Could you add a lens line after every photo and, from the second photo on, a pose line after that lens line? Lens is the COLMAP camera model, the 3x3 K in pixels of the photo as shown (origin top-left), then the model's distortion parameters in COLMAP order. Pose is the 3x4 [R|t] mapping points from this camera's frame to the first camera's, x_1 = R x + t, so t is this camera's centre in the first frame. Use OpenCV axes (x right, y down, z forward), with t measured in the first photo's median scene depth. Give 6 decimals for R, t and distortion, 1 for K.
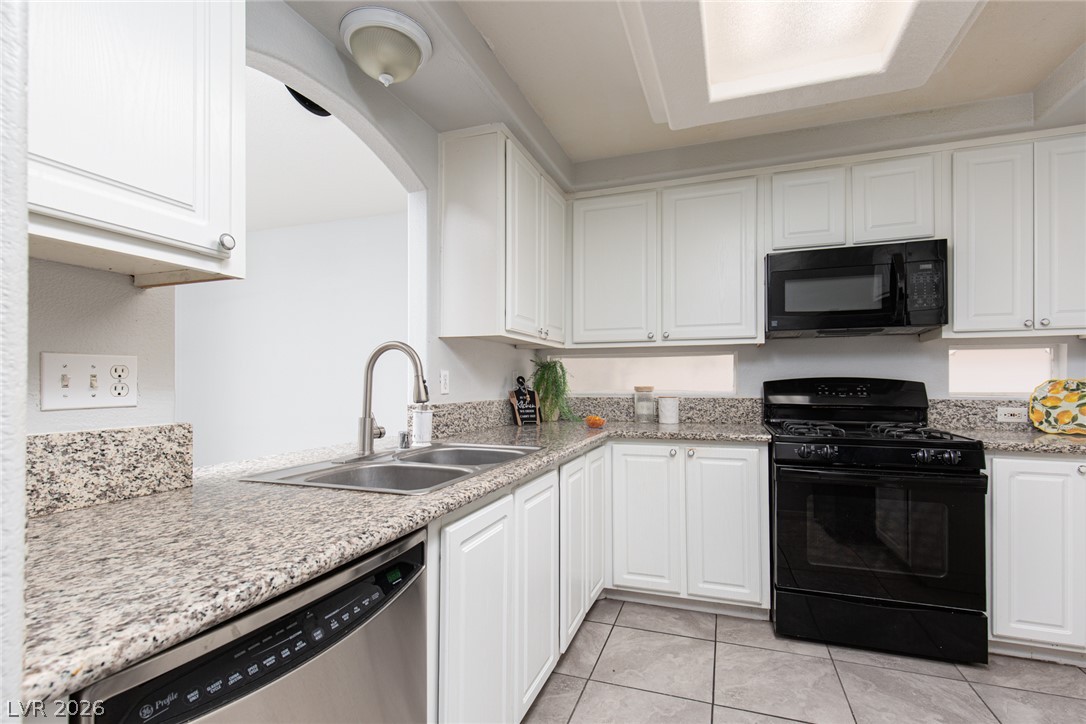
lens RADIAL K [[494.9, 0, 573.3], [0, 494.9, 382.2], [0, 0, 1]] dist [0.008623, -0.000422]
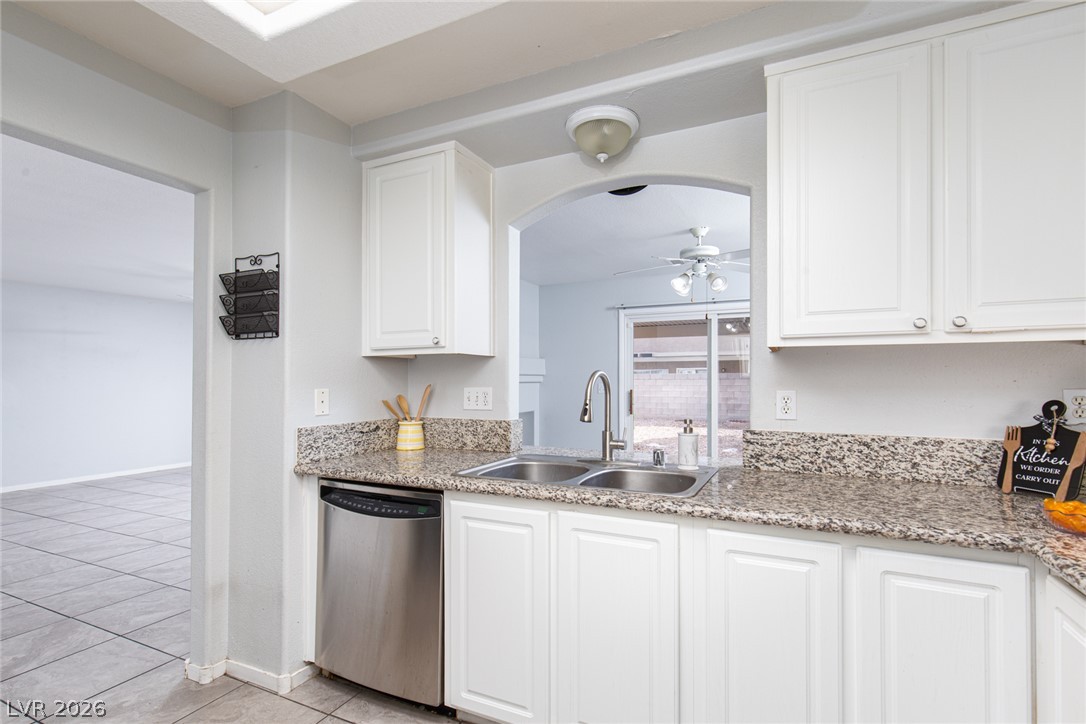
lens RADIAL K [[494.9, 0, 536.8], [0, 494.9, 377.5], [0, 0, 1]] dist [0.008623, -0.000422]
pose [[-0.116139, -0.001137, -0.993232, 1.203343], [-0.000312, 0.999999, -0.001109, -0.089030], [0.993233, 0.000181, -0.116140, 1.375238]]
